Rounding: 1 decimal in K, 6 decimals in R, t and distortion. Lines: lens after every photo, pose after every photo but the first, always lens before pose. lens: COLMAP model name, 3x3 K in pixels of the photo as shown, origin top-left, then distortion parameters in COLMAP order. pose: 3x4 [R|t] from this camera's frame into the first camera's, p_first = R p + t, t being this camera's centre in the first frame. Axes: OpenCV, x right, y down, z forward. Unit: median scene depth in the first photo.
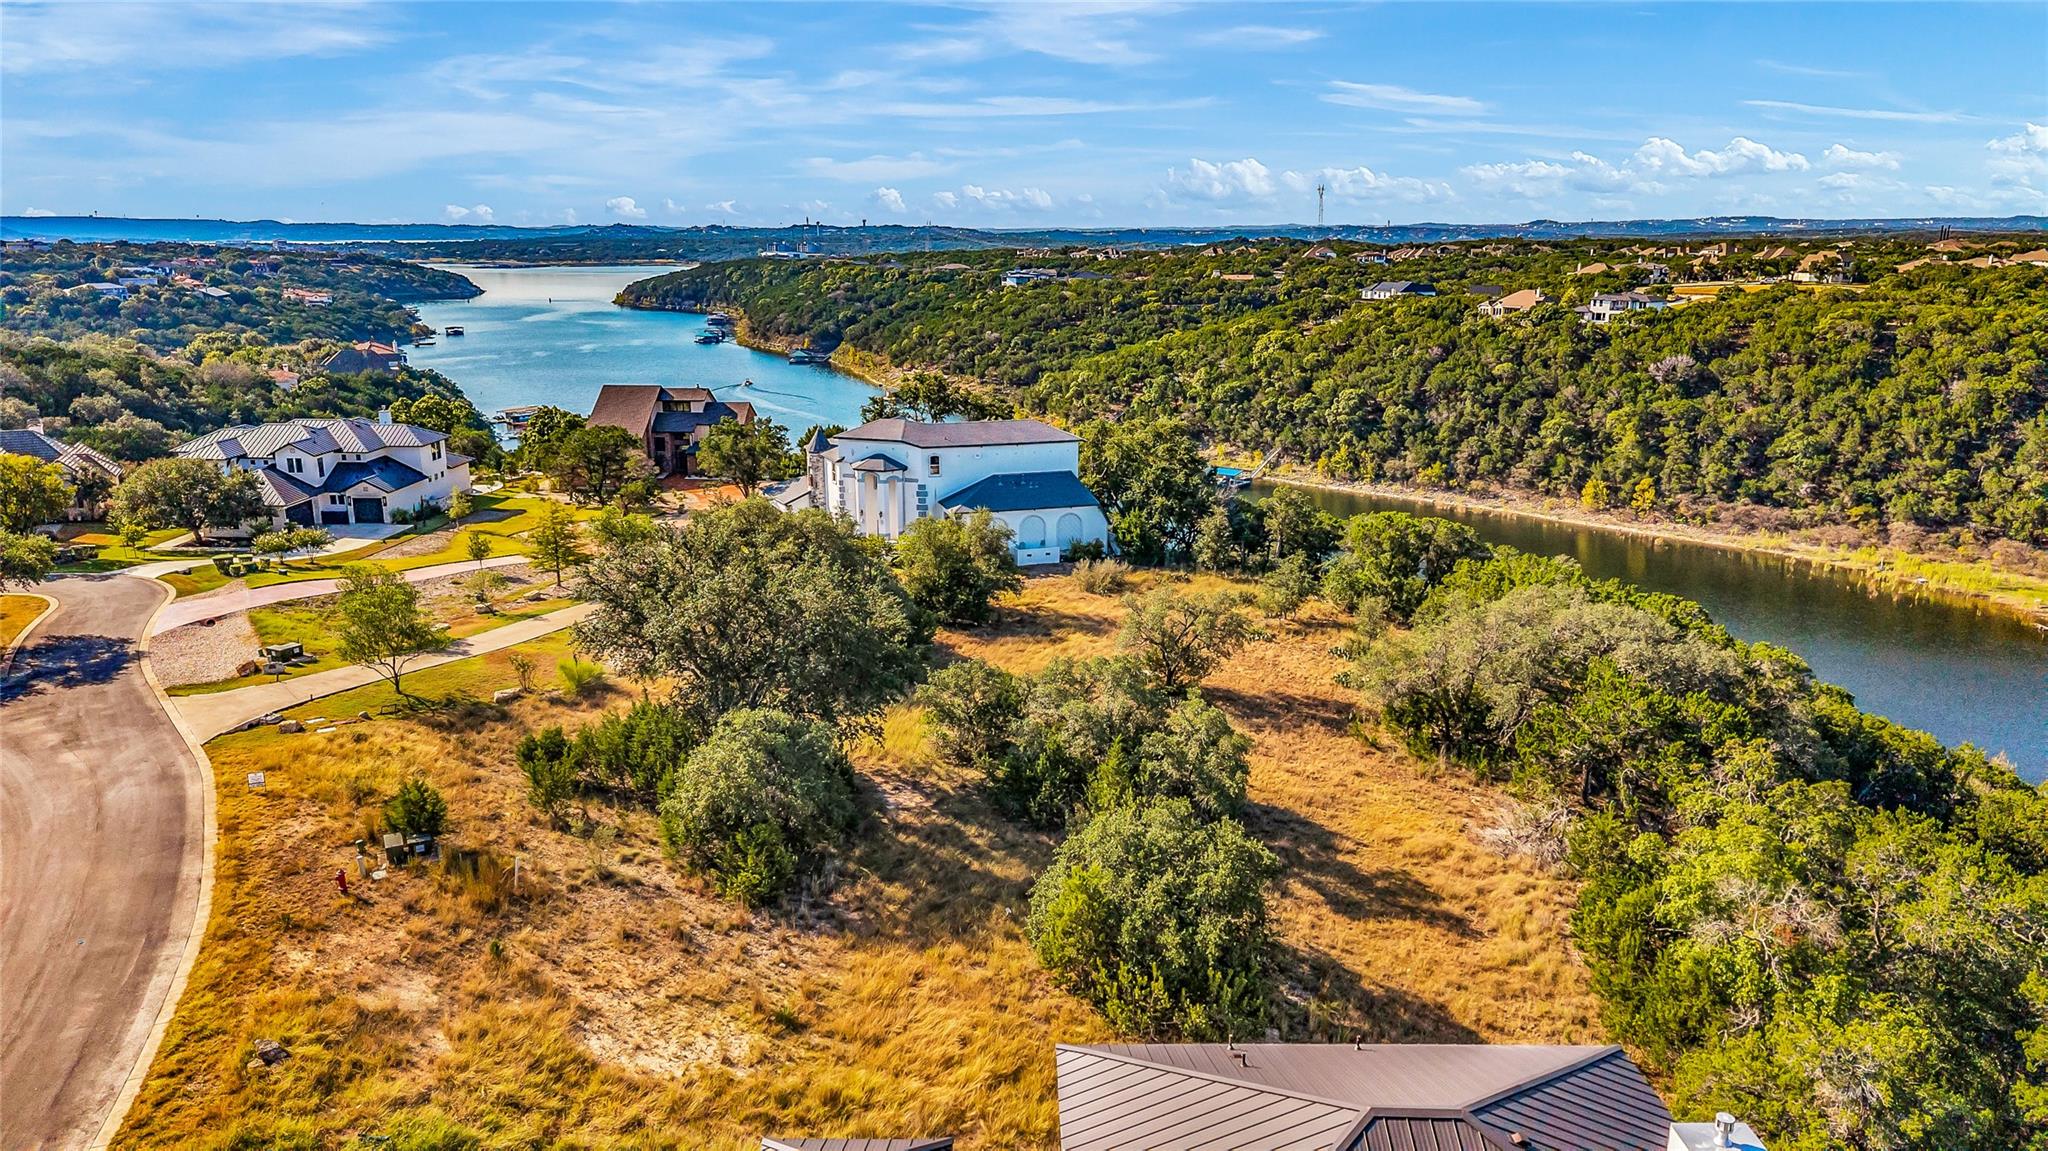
lens RADIAL K [[1354.2, 0, 1014.9], [0, 1354.2, 546.9], [0, 0, 1]] dist [0.051553, -0.059874]
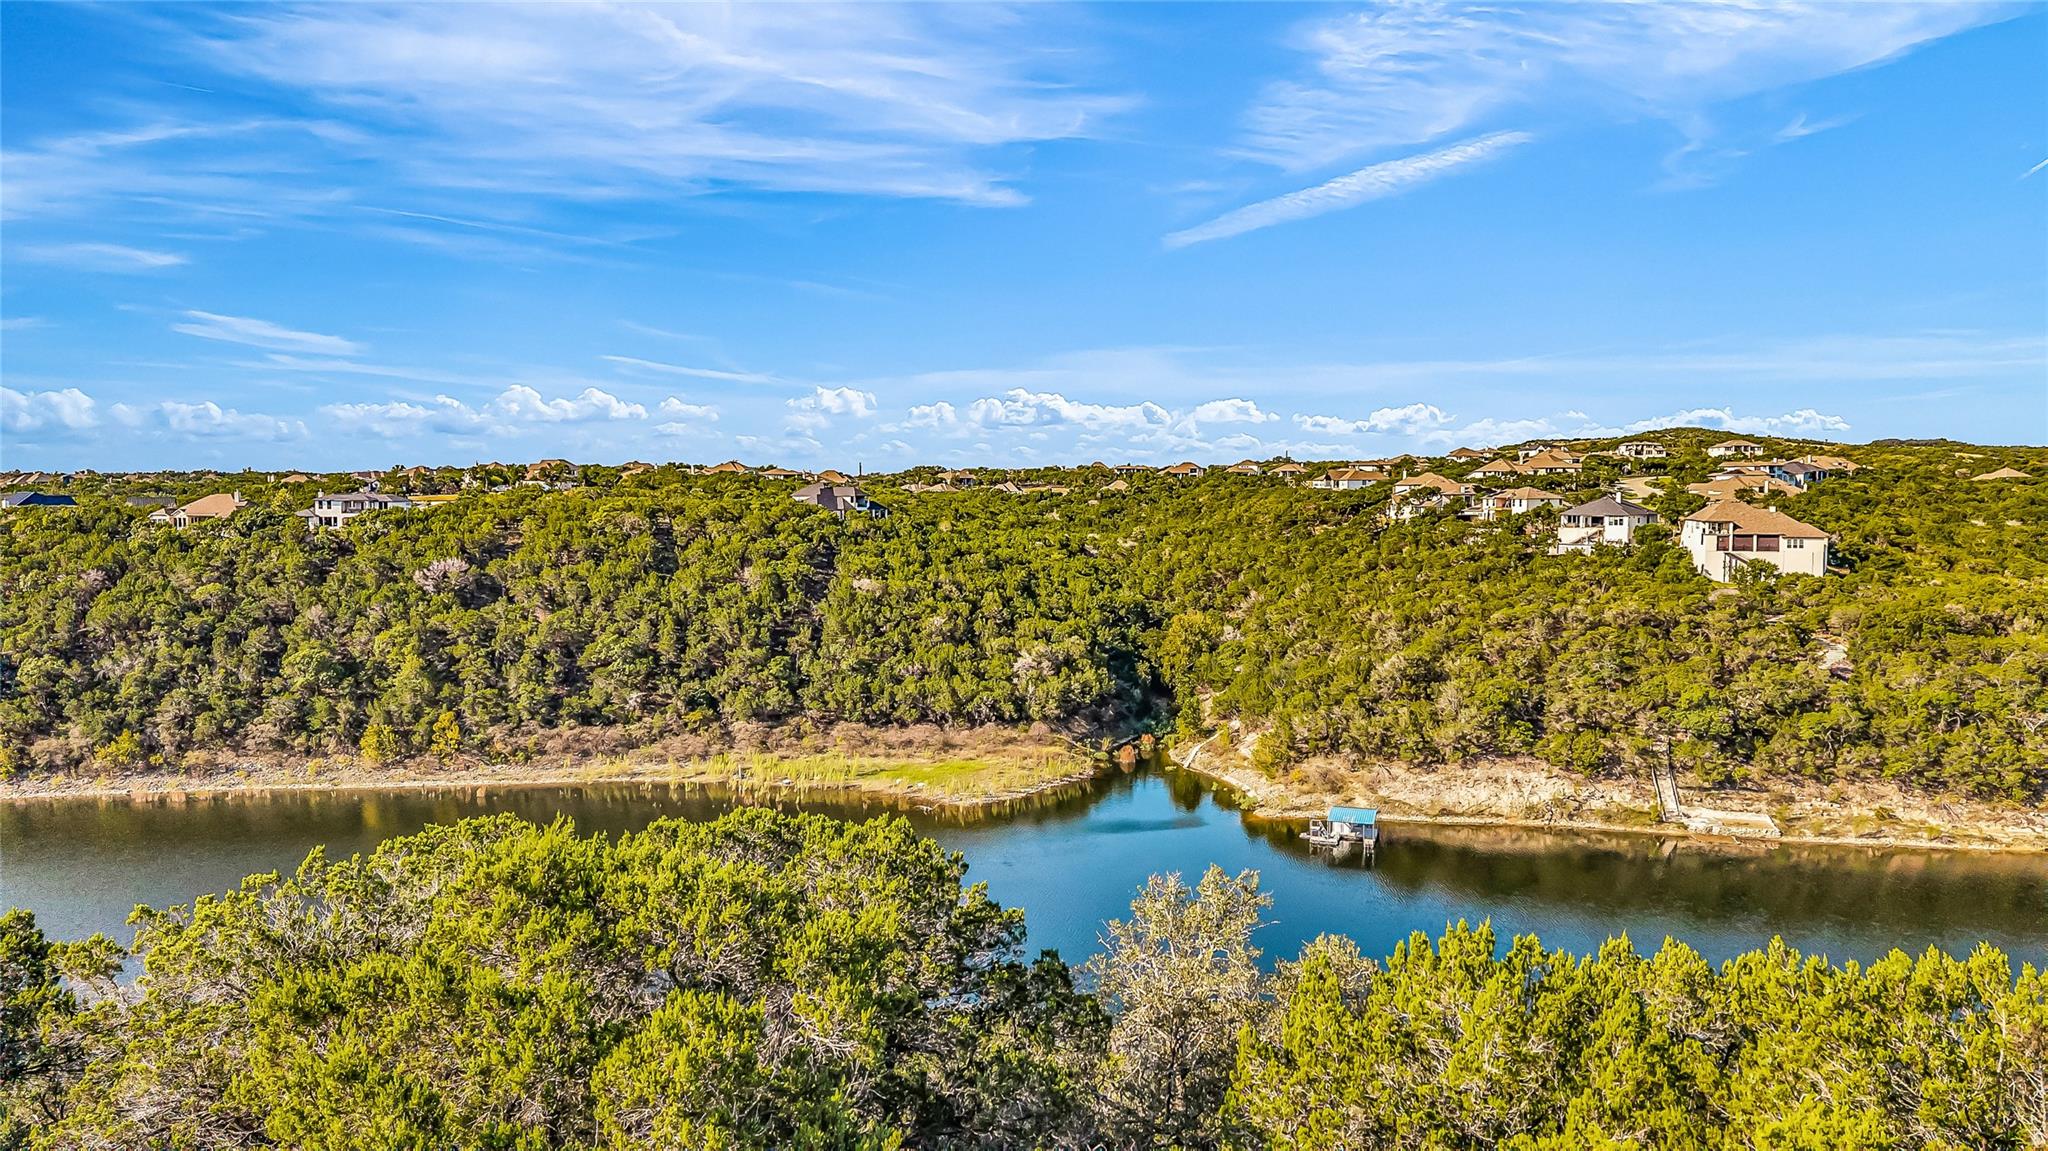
lens RADIAL K [[1354.2, 0, 1024.0], [0, 1354.2, 581.6], [0, 0, 1]] dist [0.051553, -0.059874]
pose [[0.609032, -0.052605, 0.791399, 0.054305], [0.177854, 0.981446, -0.071632, -0.009032], [-0.772948, 0.184379, 0.607088, 0.245543]]
